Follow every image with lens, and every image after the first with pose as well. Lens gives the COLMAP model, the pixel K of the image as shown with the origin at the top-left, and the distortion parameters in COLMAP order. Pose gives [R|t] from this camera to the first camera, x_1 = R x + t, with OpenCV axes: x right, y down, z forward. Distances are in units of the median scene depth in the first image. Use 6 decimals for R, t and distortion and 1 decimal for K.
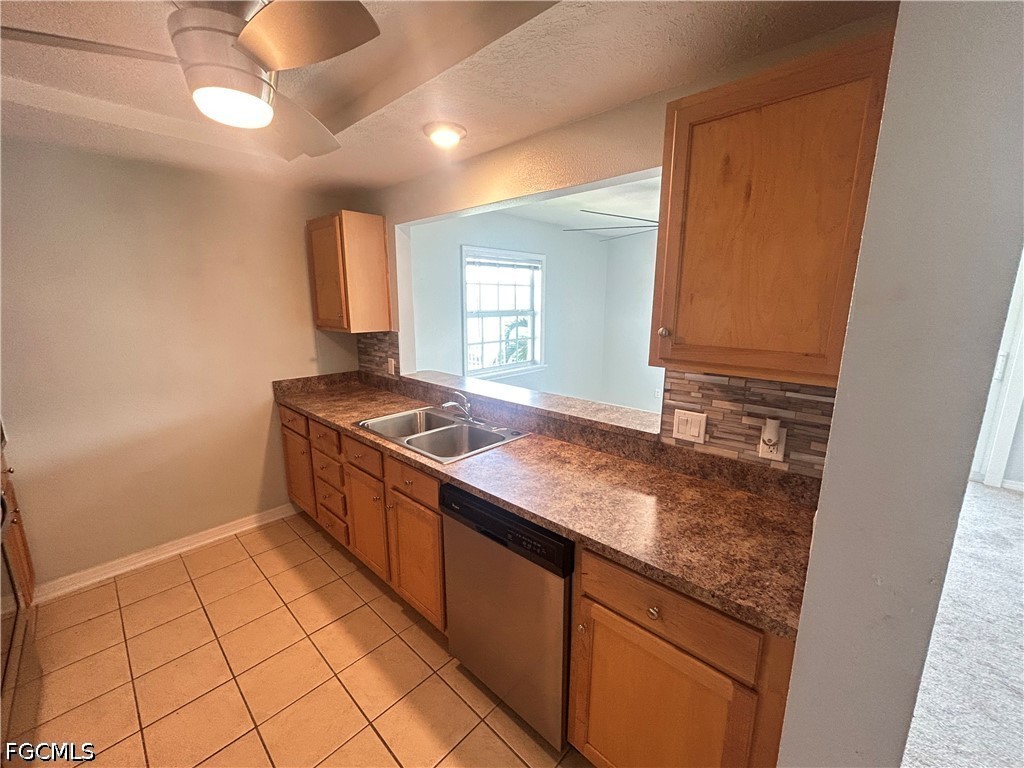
lens RADIAL K [[412.2, 0, 507.7], [0, 412.2, 382.1], [0, 0, 1]] dist [-0.000835, 0.000083]
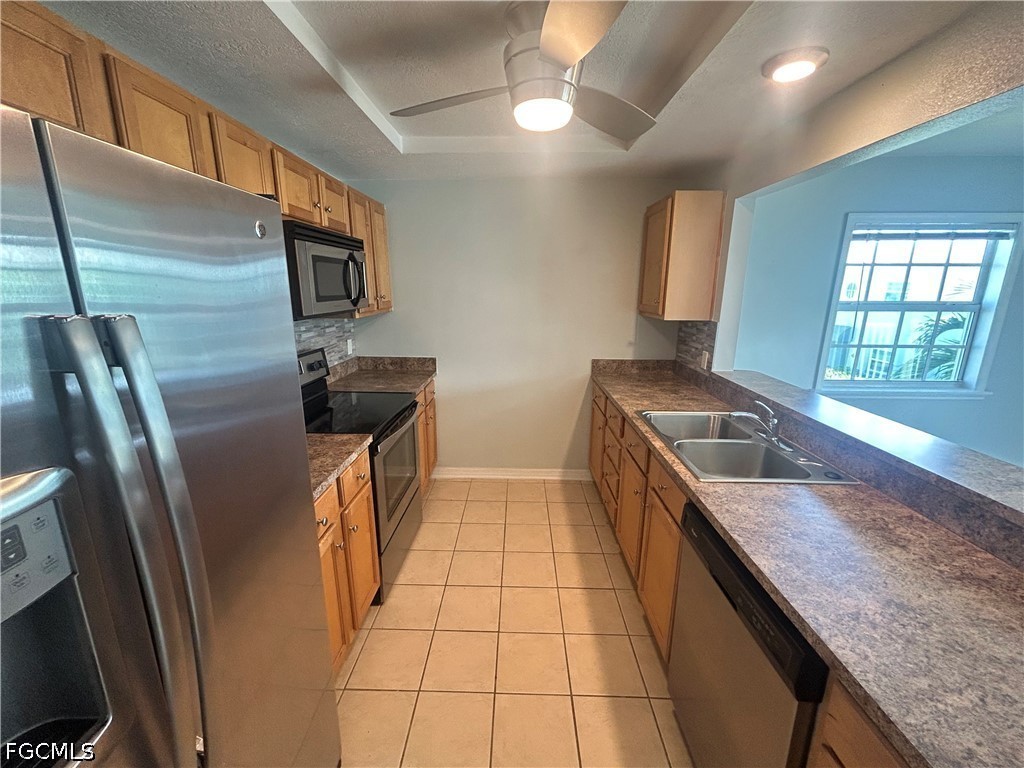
lens RADIAL K [[412.2, 0, 507.7], [0, 412.2, 382.1], [0, 0, 1]] dist [-0.000835, 0.000083]
pose [[0.671017, 0.171285, -0.721386, 0.107554], [-0.149369, 0.984231, 0.094755, -0.014358], [0.726240, 0.044171, 0.686021, 0.085815]]
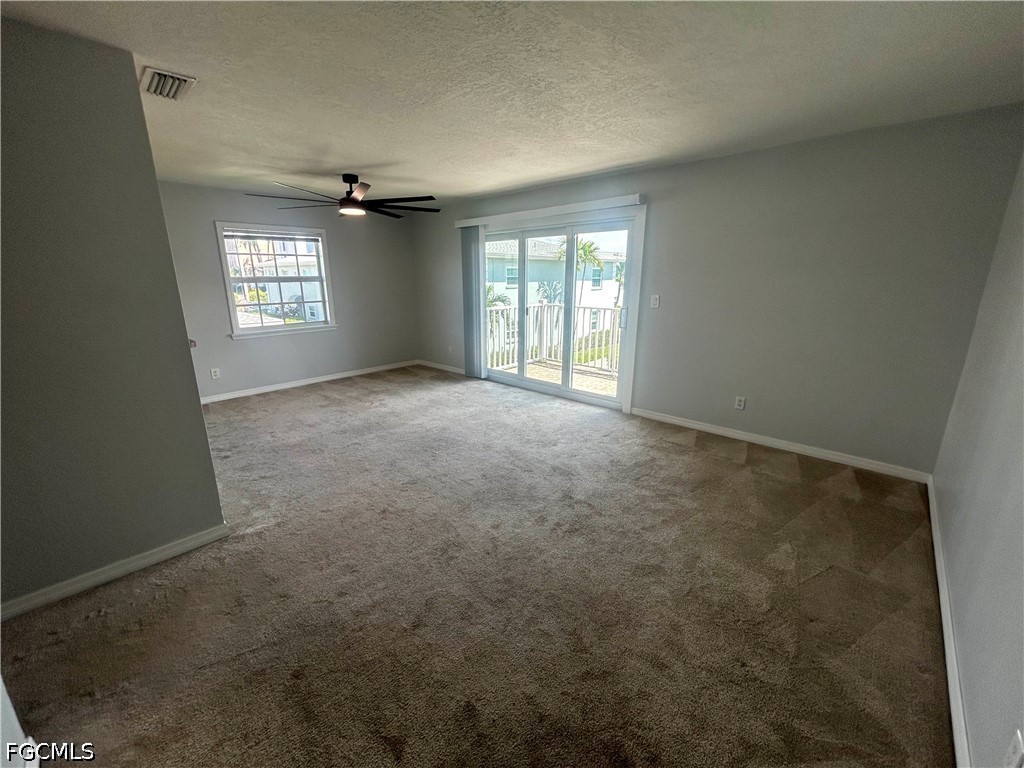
lens RADIAL K [[412.2, 0, 507.7], [0, 412.2, 382.1], [0, 0, 1]] dist [-0.000835, 0.000083]
pose [[0.999943, -0.006494, 0.008477, 1.209132], [0.006011, 0.998423, 0.055808, 0.127525], [-0.008826, -0.055754, 0.998406, -0.399653]]
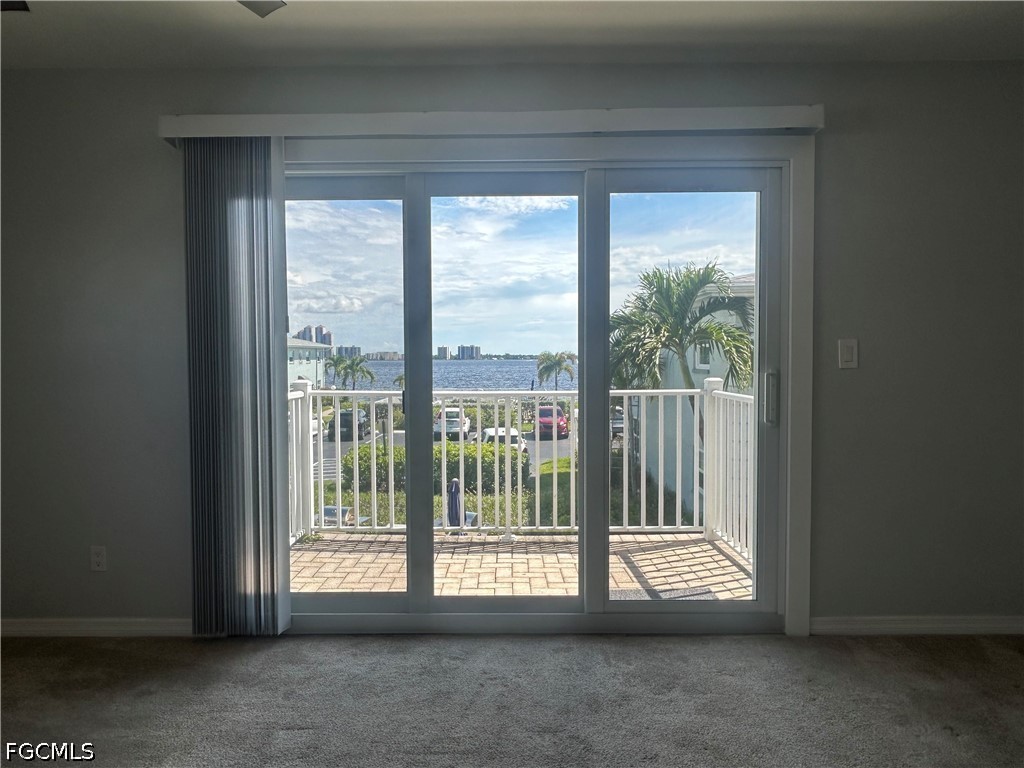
lens RADIAL K [[661.9, 0, 512.0], [0, 661.9, 384.0], [0, 0, 1]] dist [-0.003898, -0.001894]
pose [[0.731292, -0.028377, 0.681474, 0.590647], [0.139397, 0.984263, -0.108603, -0.010729], [-0.667668, 0.174416, 0.723739, 0.886450]]
